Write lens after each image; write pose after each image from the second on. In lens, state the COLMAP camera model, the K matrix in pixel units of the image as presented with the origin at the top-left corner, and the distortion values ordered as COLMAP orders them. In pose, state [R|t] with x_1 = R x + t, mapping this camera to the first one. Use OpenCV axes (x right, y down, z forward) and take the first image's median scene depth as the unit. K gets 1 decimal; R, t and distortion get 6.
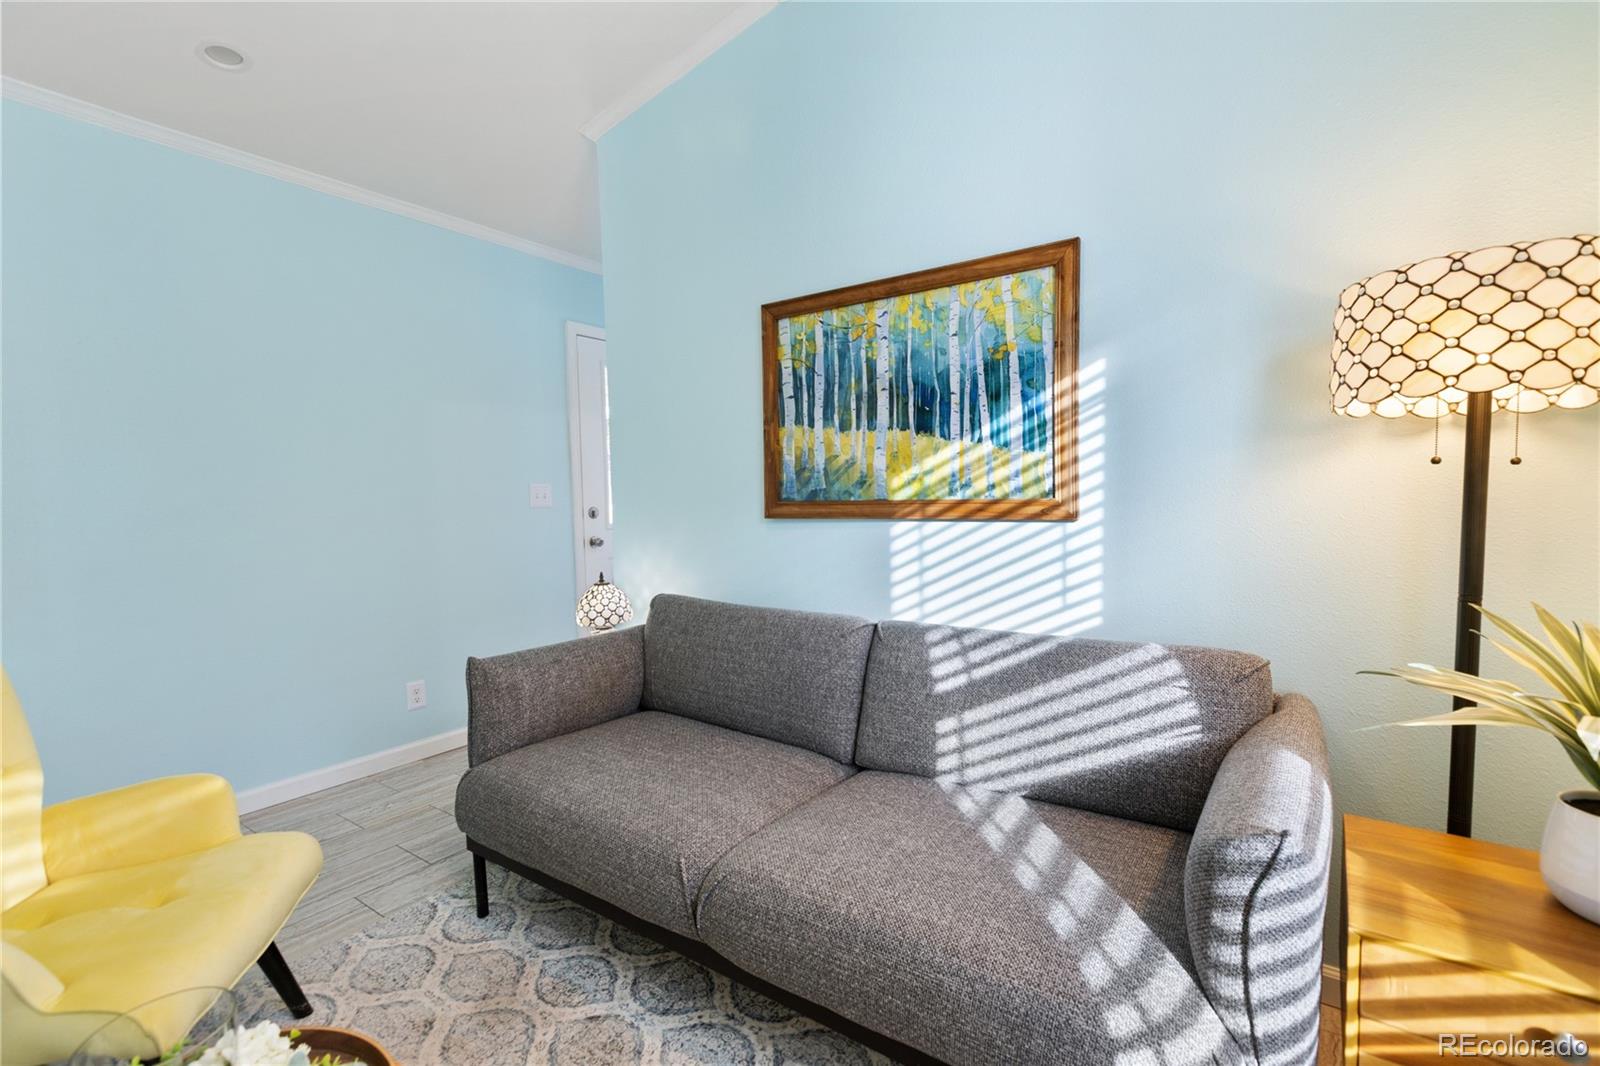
lens RADIAL K [[733.0, 0, 802.2], [0, 733.0, 530.6], [0, 0, 1]] dist [0.021549, -0.001514]
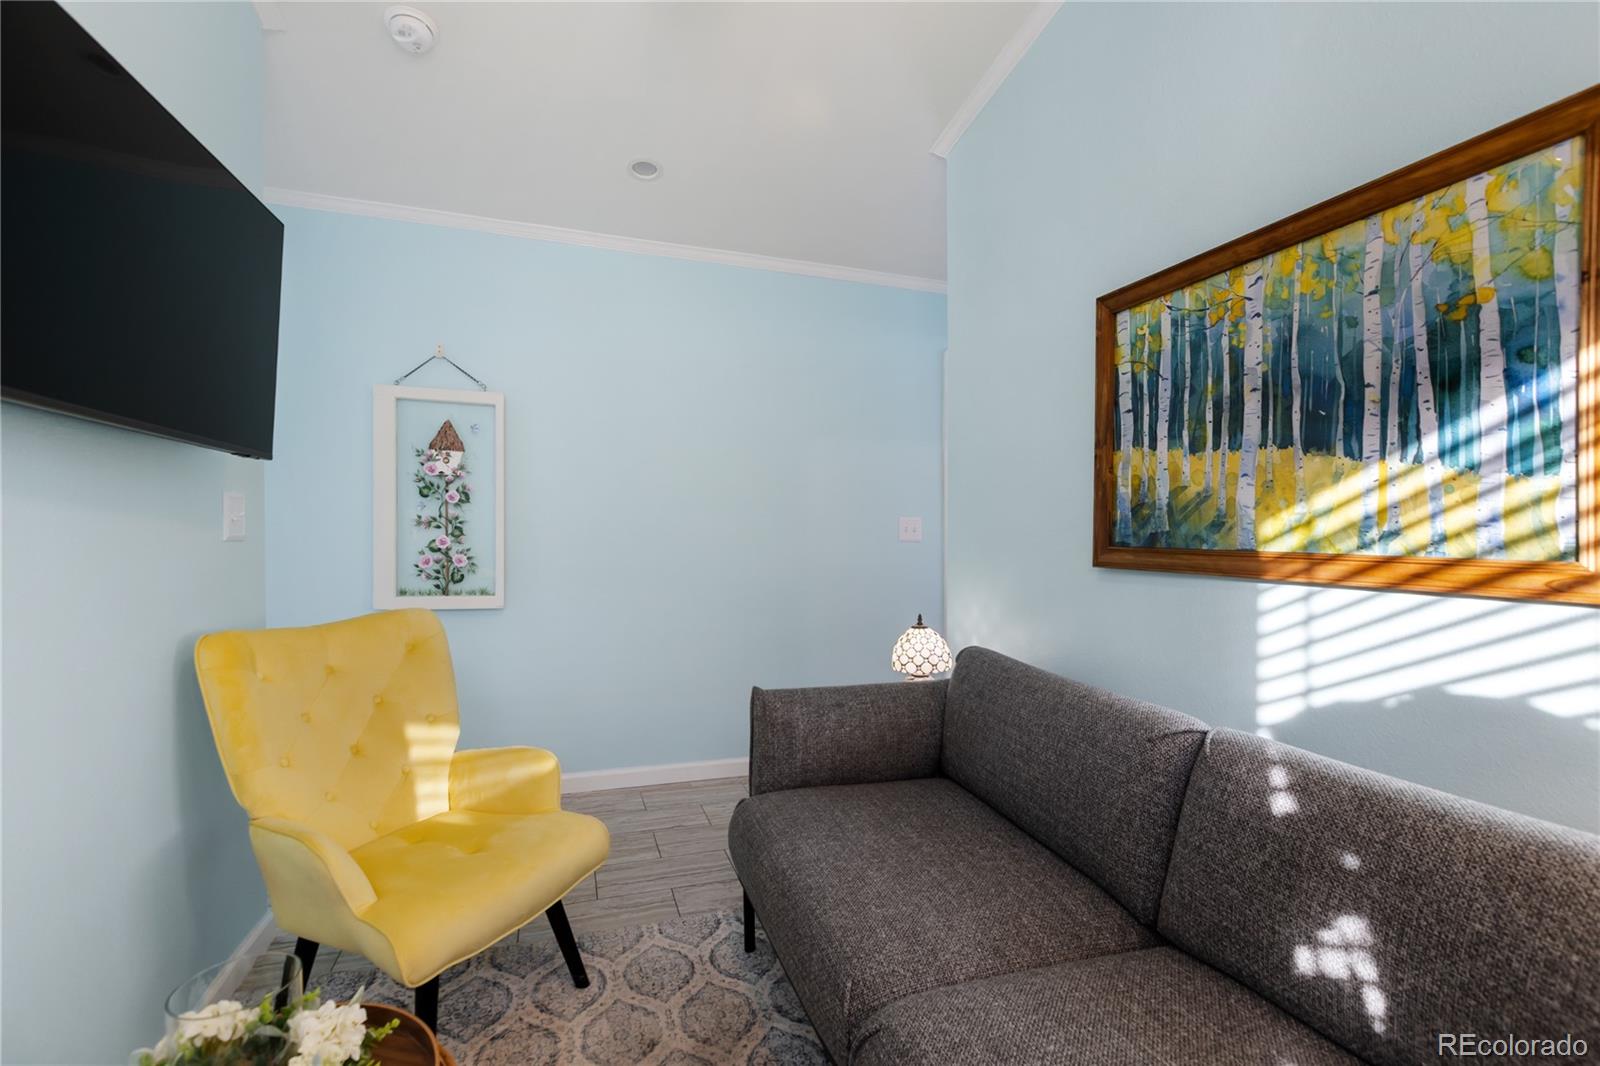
lens RADIAL K [[733.0, 0, 803.5], [0, 733.0, 533.3], [0, 0, 1]] dist [0.021549, -0.001514]
pose [[0.806960, 0.032352, -0.589720, 0.192624], [-0.056039, 0.998188, -0.021922, -0.021265], [0.587942, 0.050737, 0.807310, 0.211583]]
